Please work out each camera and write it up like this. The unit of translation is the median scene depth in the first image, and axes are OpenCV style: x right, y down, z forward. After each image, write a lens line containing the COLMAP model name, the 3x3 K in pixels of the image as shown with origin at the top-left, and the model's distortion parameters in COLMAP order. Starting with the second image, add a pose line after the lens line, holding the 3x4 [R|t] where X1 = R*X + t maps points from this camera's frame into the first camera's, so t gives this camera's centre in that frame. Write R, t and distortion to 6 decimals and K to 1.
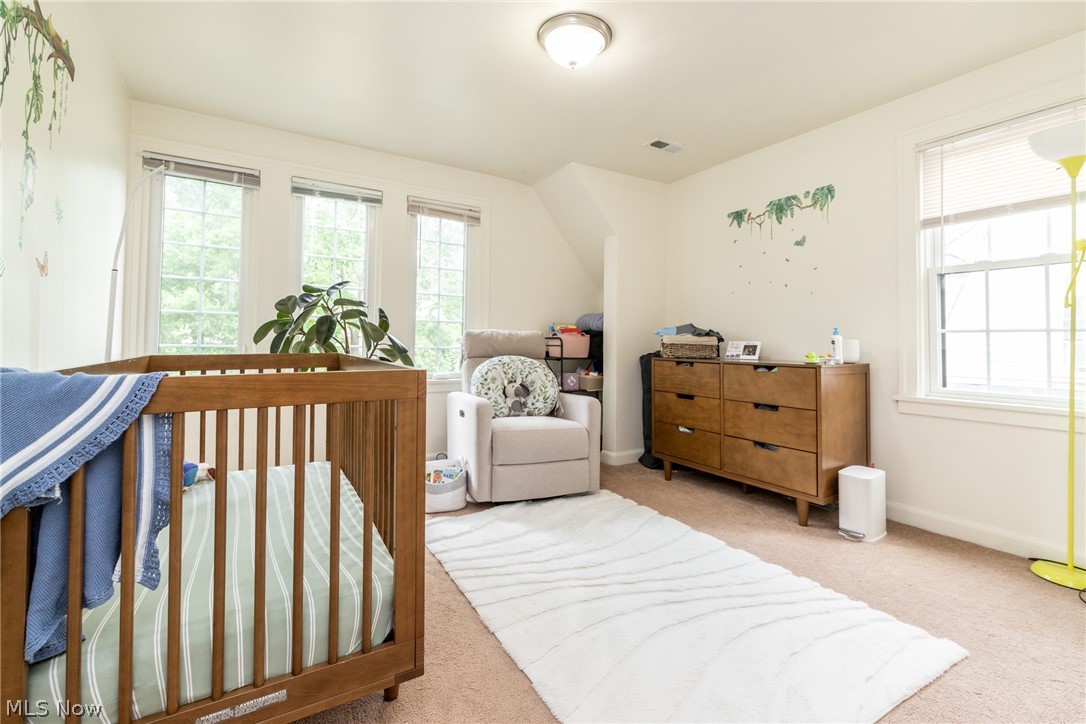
lens RADIAL K [[484.0, 0, 535.7], [0, 484.0, 336.7], [0, 0, 1]] dist [0.015496, -0.002335]
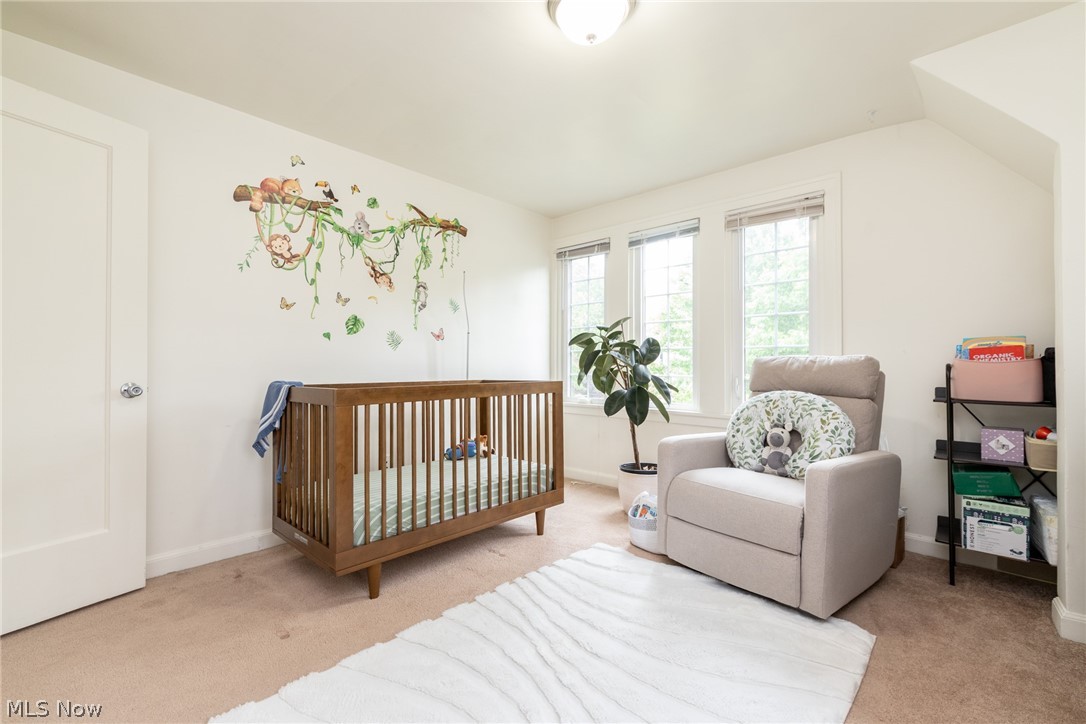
lens RADIAL K [[484.0, 0, 543.8], [0, 484.0, 364.1], [0, 0, 1]] dist [0.015496, -0.002335]
pose [[0.272785, -0.015273, -0.961954, 0.580527], [0.011353, 0.999855, -0.012655, 0.004322], [0.962008, -0.007468, 0.272918, 0.467875]]
